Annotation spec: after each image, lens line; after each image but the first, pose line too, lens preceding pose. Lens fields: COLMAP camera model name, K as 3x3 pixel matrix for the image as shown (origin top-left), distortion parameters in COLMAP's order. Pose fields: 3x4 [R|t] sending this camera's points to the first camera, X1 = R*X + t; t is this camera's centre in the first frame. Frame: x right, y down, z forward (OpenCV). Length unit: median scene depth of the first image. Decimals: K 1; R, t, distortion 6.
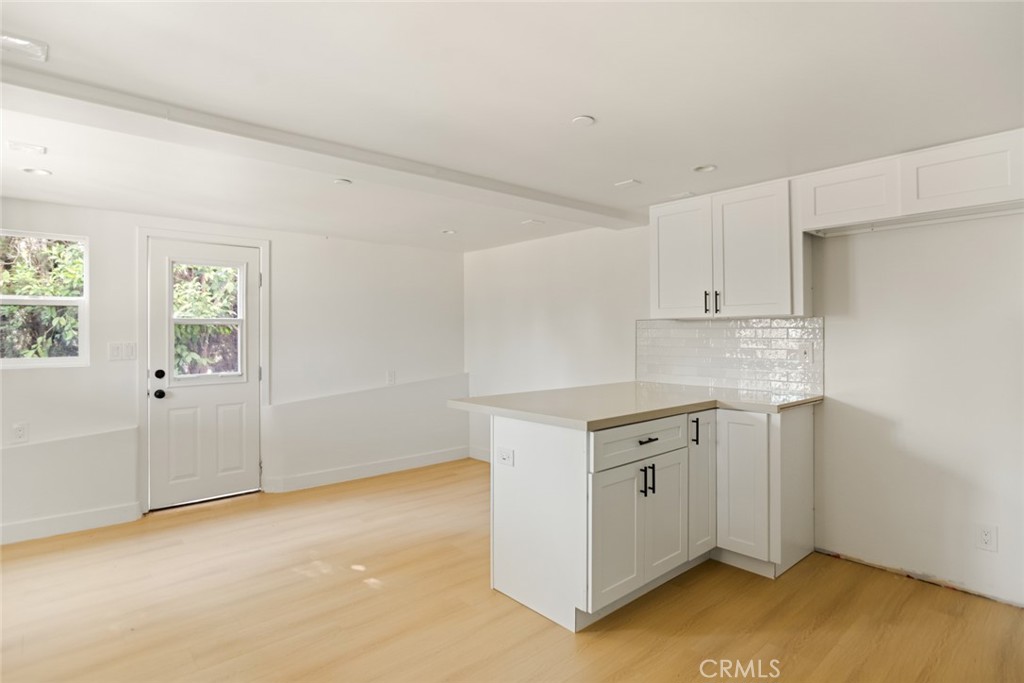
lens RADIAL K [[536.1, 0, 511.7], [0, 536.1, 322.2], [0, 0, 1]] dist [-0.024346, 0.019433]
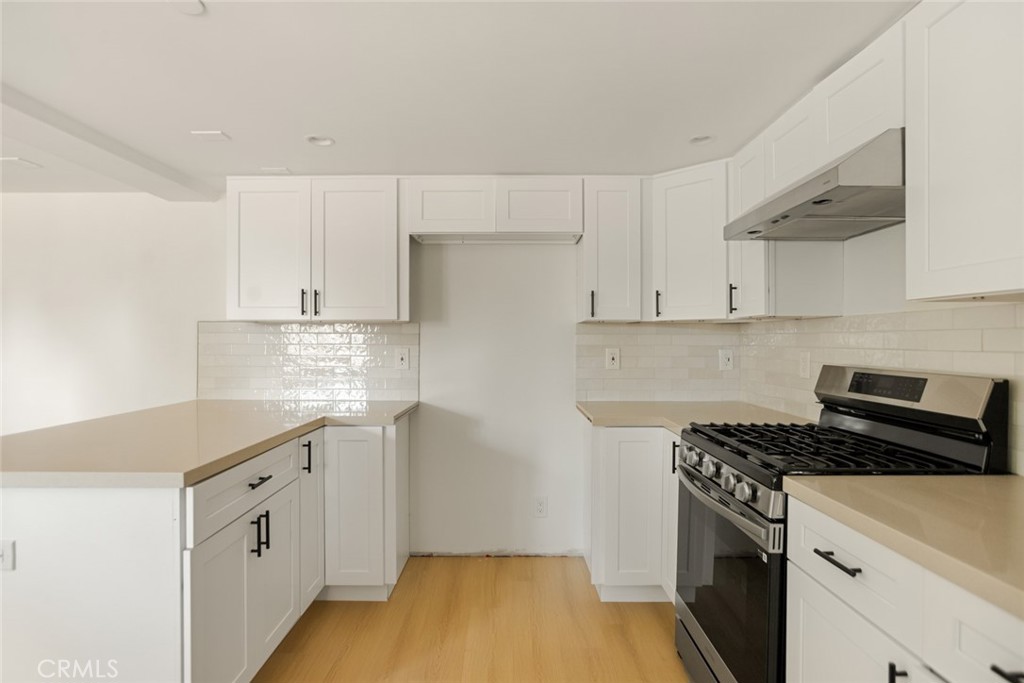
lens RADIAL K [[538.2, 0, 512.0], [0, 538.2, 341.5], [0, 0, 1]] dist [-0.031297, 0.018352]
pose [[0.665299, 0.000280, 0.746577, -0.063926], [-0.020691, 0.999623, 0.018064, 0.003583], [-0.746290, -0.027465, 0.665054, 0.219357]]
